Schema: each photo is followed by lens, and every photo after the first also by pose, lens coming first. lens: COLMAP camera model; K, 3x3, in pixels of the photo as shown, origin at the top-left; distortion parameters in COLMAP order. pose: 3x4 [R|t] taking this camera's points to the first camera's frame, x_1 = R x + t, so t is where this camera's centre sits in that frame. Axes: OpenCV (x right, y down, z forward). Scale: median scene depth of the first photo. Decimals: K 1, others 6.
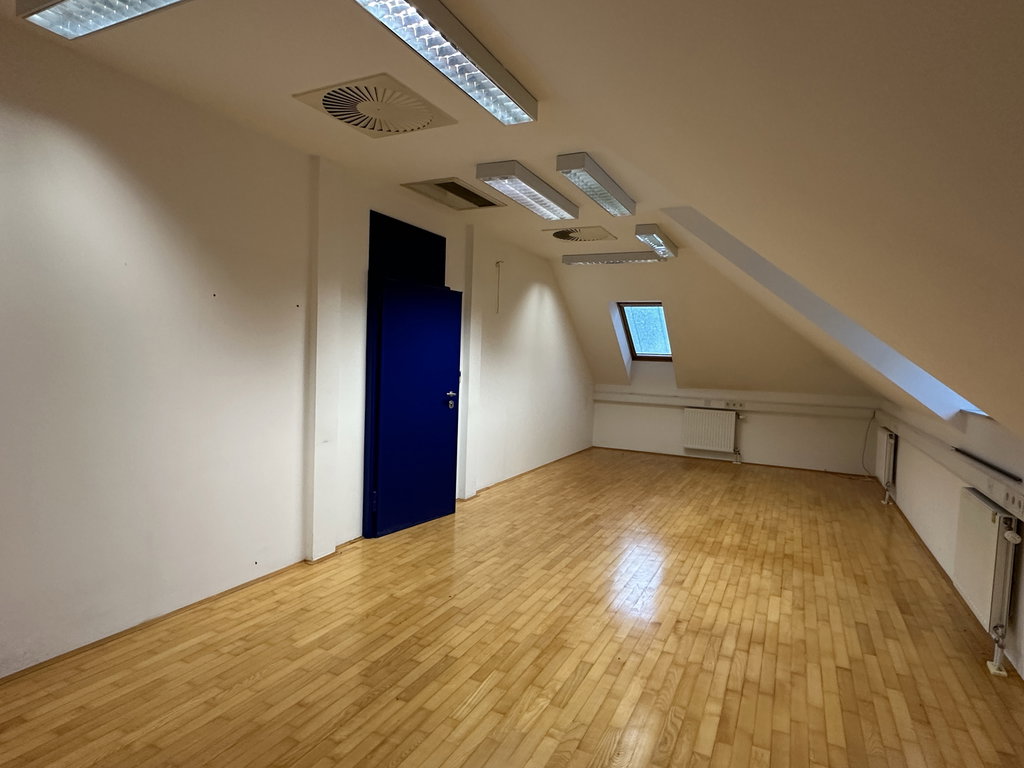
lens RADIAL K [[570.0, 0, 512.6], [0, 570.0, 385.1], [0, 0, 1]] dist [-0.001115, -0.000165]
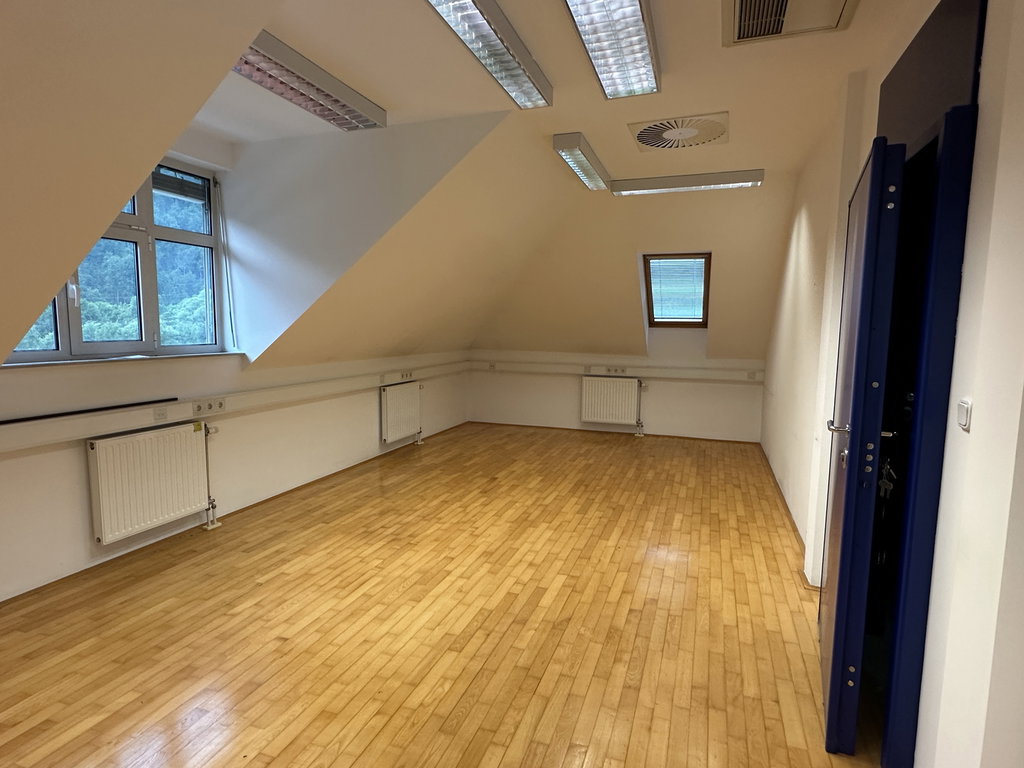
lens RADIAL K [[570.0, 0, 511.4], [0, 570.0, 386.9], [0, 0, 1]] dist [-0.001115, -0.000165]
pose [[-0.991061, -0.033510, -0.129131, 0.271287], [-0.053406, 0.986651, 0.153842, -0.097694], [0.122252, 0.159364, -0.979621, 2.207091]]
